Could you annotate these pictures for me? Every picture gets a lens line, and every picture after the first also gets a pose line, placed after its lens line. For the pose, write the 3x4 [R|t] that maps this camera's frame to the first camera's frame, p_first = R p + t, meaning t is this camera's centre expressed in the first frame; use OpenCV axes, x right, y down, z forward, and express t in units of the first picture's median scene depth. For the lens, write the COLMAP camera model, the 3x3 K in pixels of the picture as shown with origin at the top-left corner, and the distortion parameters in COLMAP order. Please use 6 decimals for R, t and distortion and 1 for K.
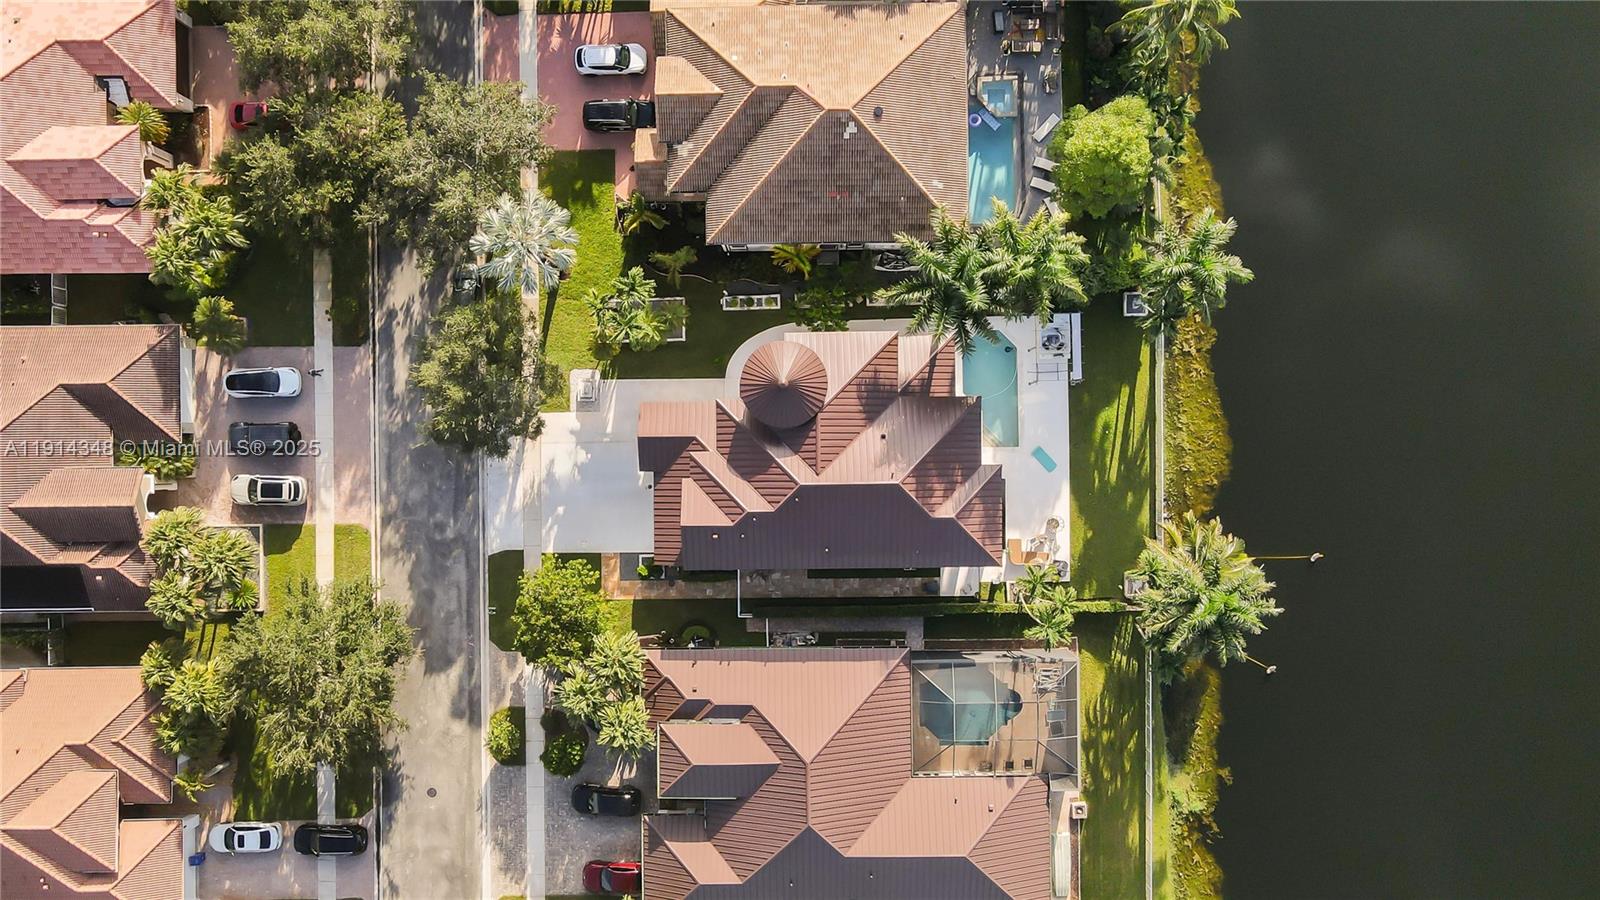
lens RADIAL K [[1212.0, 0, 800.0], [0, 1212.0, 450.0], [0, 0, 1]] dist [-0.010614, 0.035363]
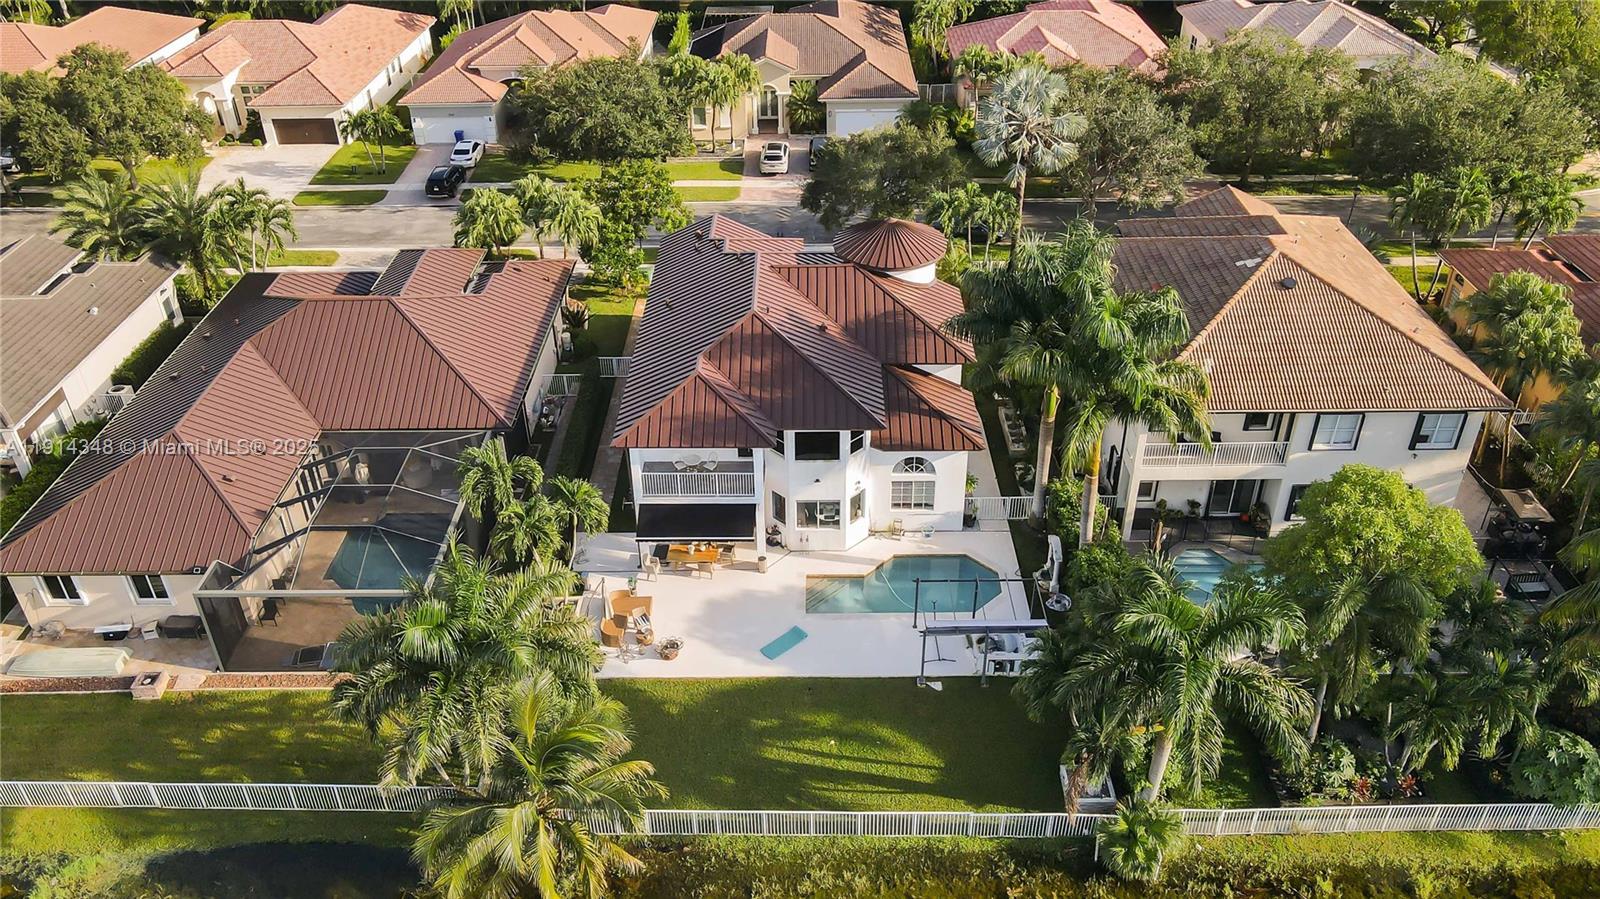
lens RADIAL K [[1204.5, 0, 800.0], [0, 1204.5, 449.5], [0, 0, 1]] dist [-0.007988, 0.033519]
pose [[-0.016568, 0.562855, -0.826390, 0.653981], [-0.999622, 0.008817, 0.026046, -0.015588], [0.021946, 0.826509, 0.562496, 0.644444]]
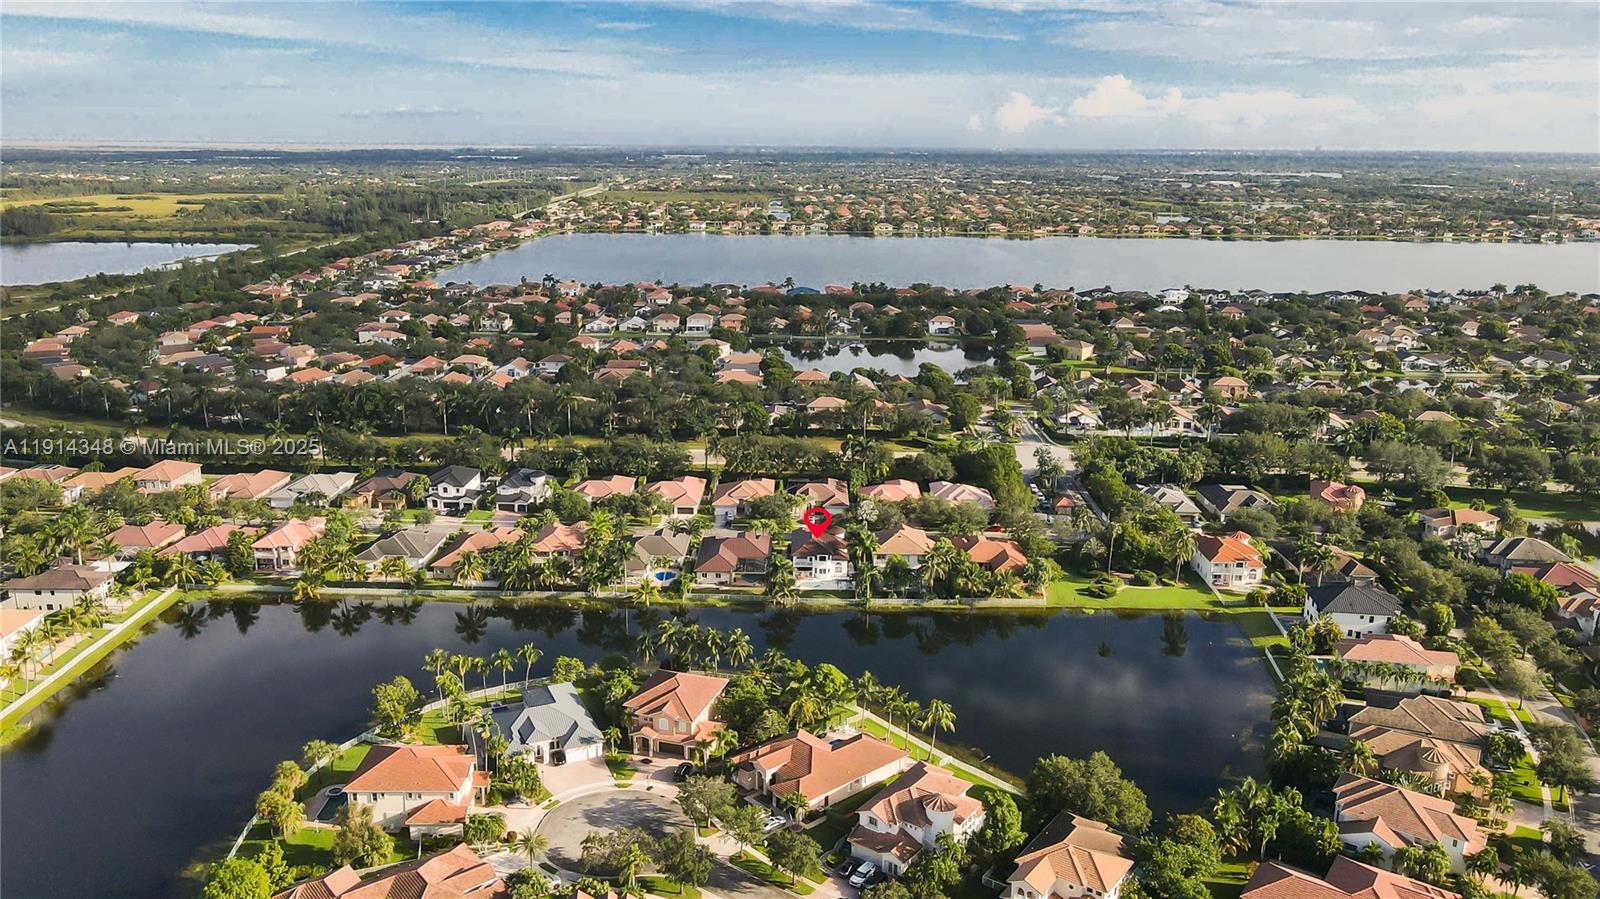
lens RADIAL K [[1212.0, 0, 800.0], [0, 1212.0, 449.5], [0, 0, 1]] dist [-0.010614, 0.035363]
pose [[-0.024630, 0.261612, -0.964859, 3.825233], [-0.999693, -0.009054, 0.023065, -0.022638], [-0.002702, 0.965131, 0.261755, -0.372174]]
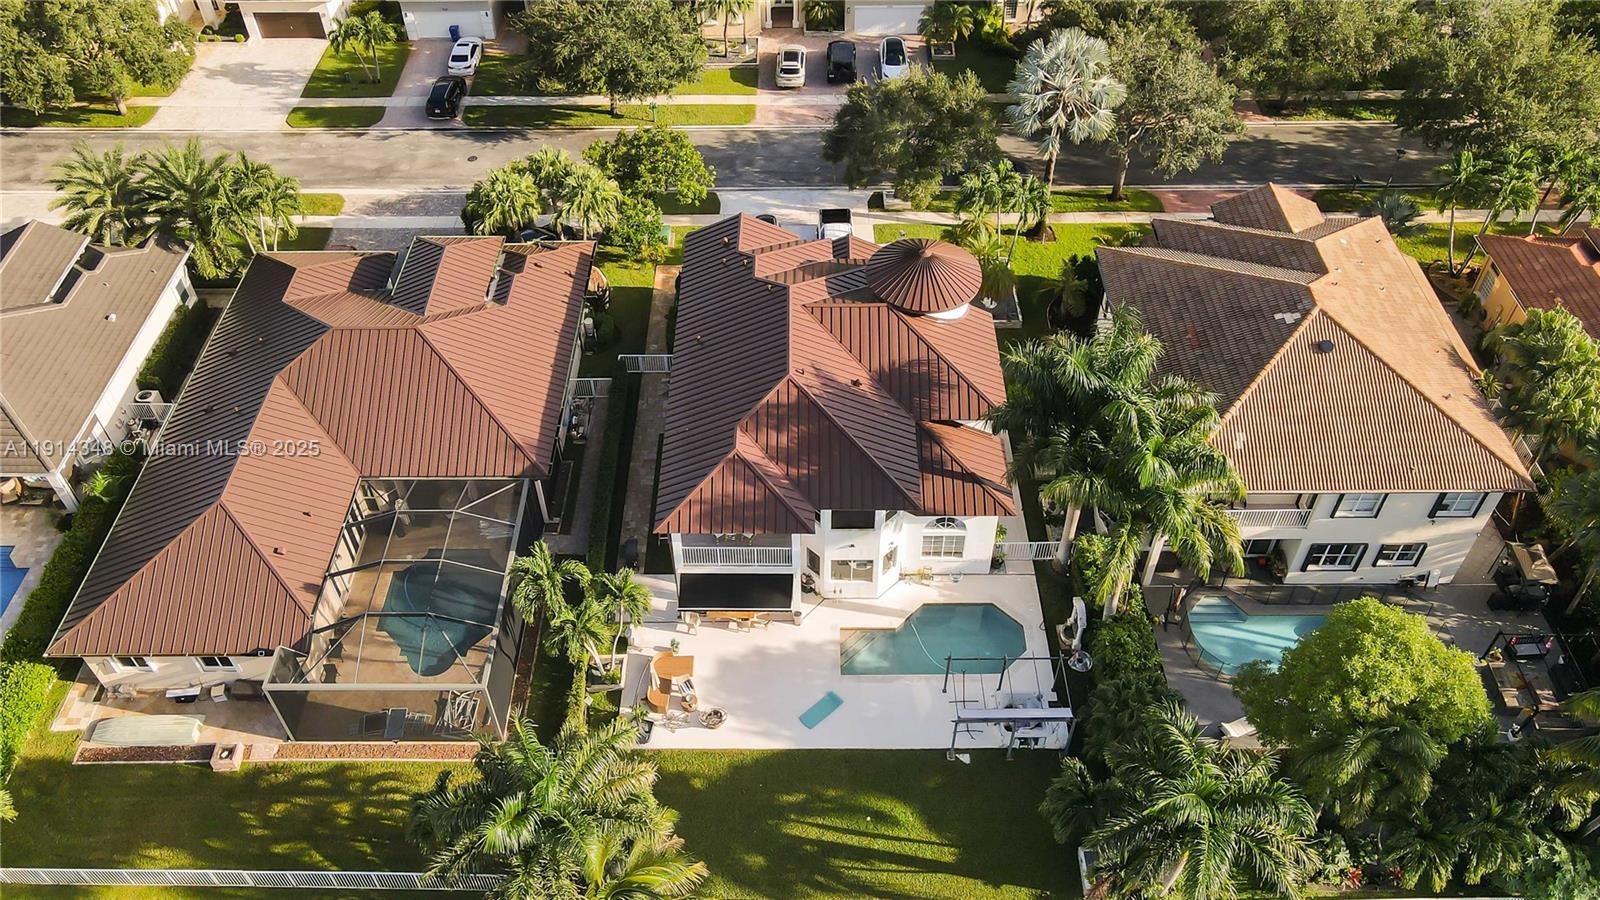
lens RADIAL K [[1212.0, 0, 800.0], [0, 1212.0, 450.0], [0, 0, 1]] dist [-0.010614, 0.035363]
pose [[-0.011991, 0.724841, -0.688811, 0.554028], [-0.999806, 0.002071, 0.019583, 0.007120], [0.015621, 0.688913, 0.724676, 0.503532]]
